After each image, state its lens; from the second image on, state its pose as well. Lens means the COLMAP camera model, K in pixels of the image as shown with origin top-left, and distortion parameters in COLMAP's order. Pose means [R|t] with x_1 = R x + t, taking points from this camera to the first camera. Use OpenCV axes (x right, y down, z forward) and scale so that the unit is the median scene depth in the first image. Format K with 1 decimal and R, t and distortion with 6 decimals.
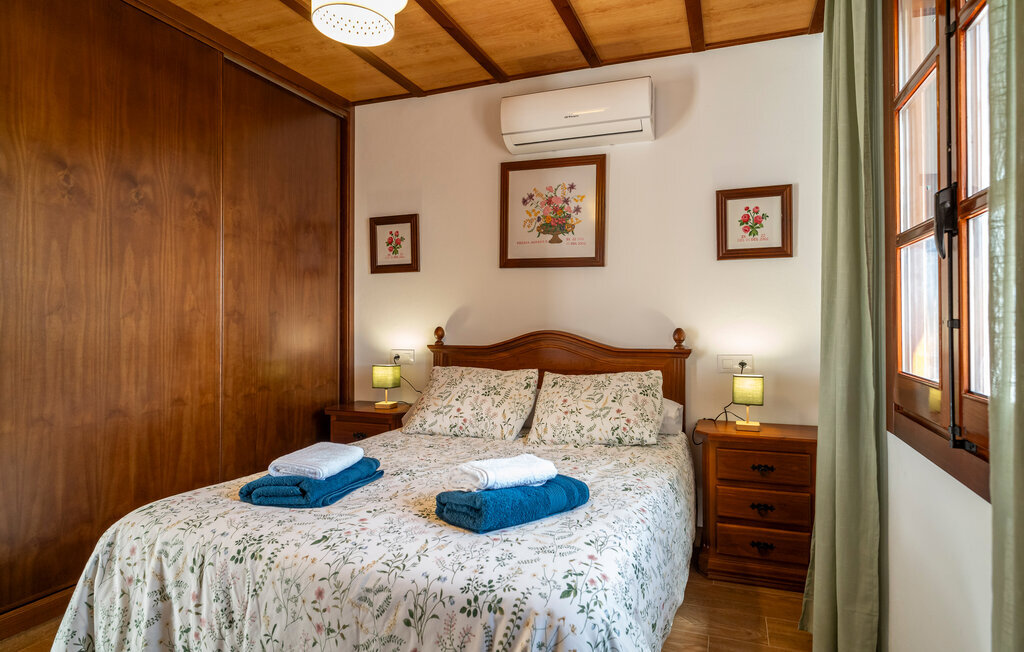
lens RADIAL K [[506.6, 0, 512.5], [0, 506.6, 323.9], [0, 0, 1]] dist [-0.012051, 0.000201]
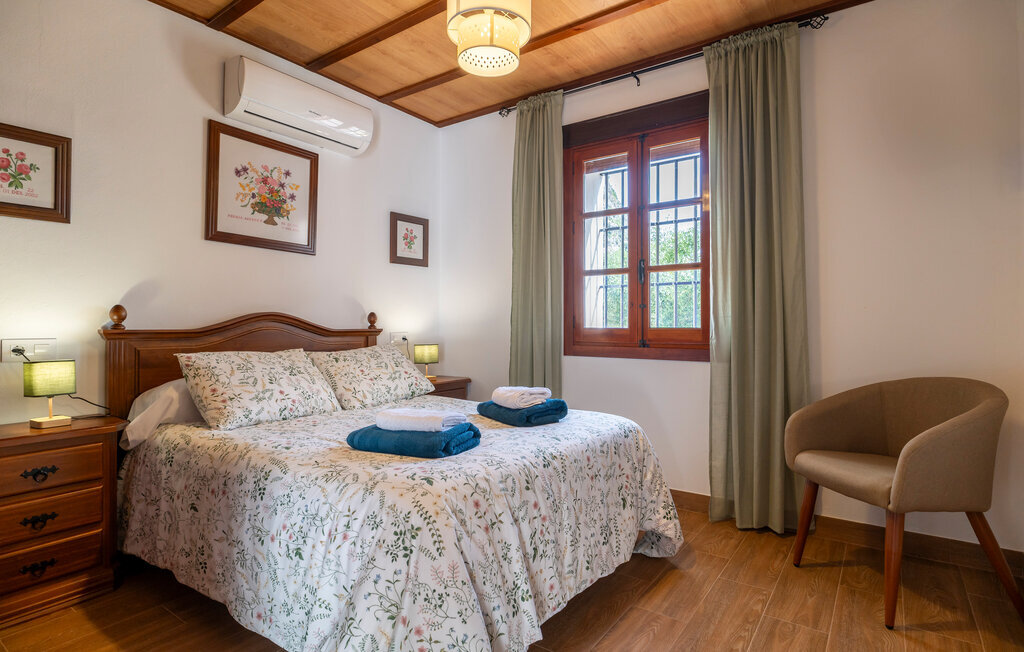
lens RADIAL K [[536.0, 0, 511.8], [0, 536.0, 325.0], [0, 0, 1]] dist [-0.002941, -0.000089]
pose [[0.291725, -0.000036, 0.956502, -0.808254], [-0.007411, 0.999970, 0.002298, 0.031943], [-0.956474, -0.007759, 0.291716, 0.250008]]
